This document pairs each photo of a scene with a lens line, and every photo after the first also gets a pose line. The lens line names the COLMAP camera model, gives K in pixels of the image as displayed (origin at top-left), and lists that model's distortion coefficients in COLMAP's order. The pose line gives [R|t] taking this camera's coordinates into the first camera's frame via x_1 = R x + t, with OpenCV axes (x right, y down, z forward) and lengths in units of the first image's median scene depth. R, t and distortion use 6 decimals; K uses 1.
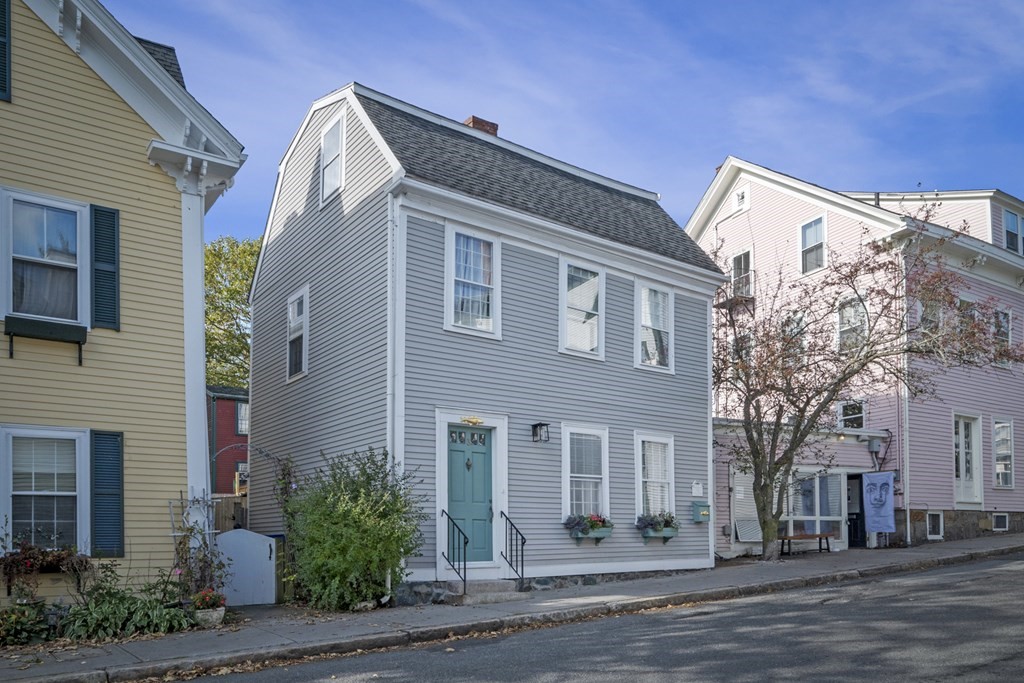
lens RADIAL K [[720.6, 0, 512.0], [0, 720.6, 341.5], [0, 0, 1]] dist [-0.080410, -0.000998]
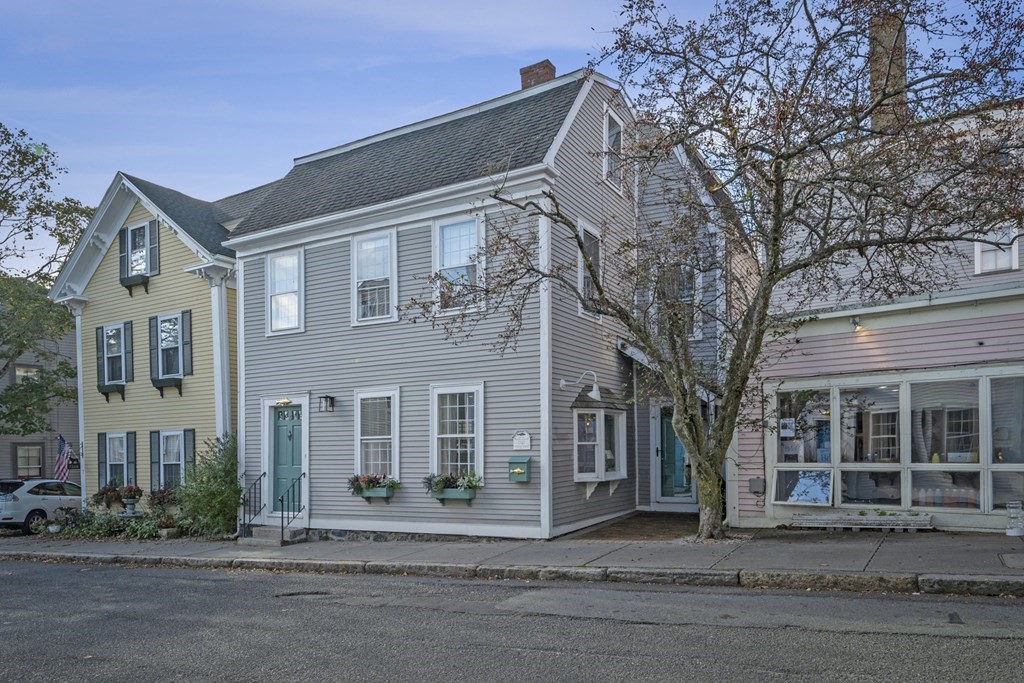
lens RADIAL K [[720.6, 0, 512.0], [0, 720.6, 341.5], [0, 0, 1]] dist [-0.080410, -0.000998]
pose [[0.416924, -0.154647, -0.895689, 1.155392], [0.249907, 0.966946, -0.050624, 0.157662], [0.873912, -0.202732, 0.441790, 0.756672]]
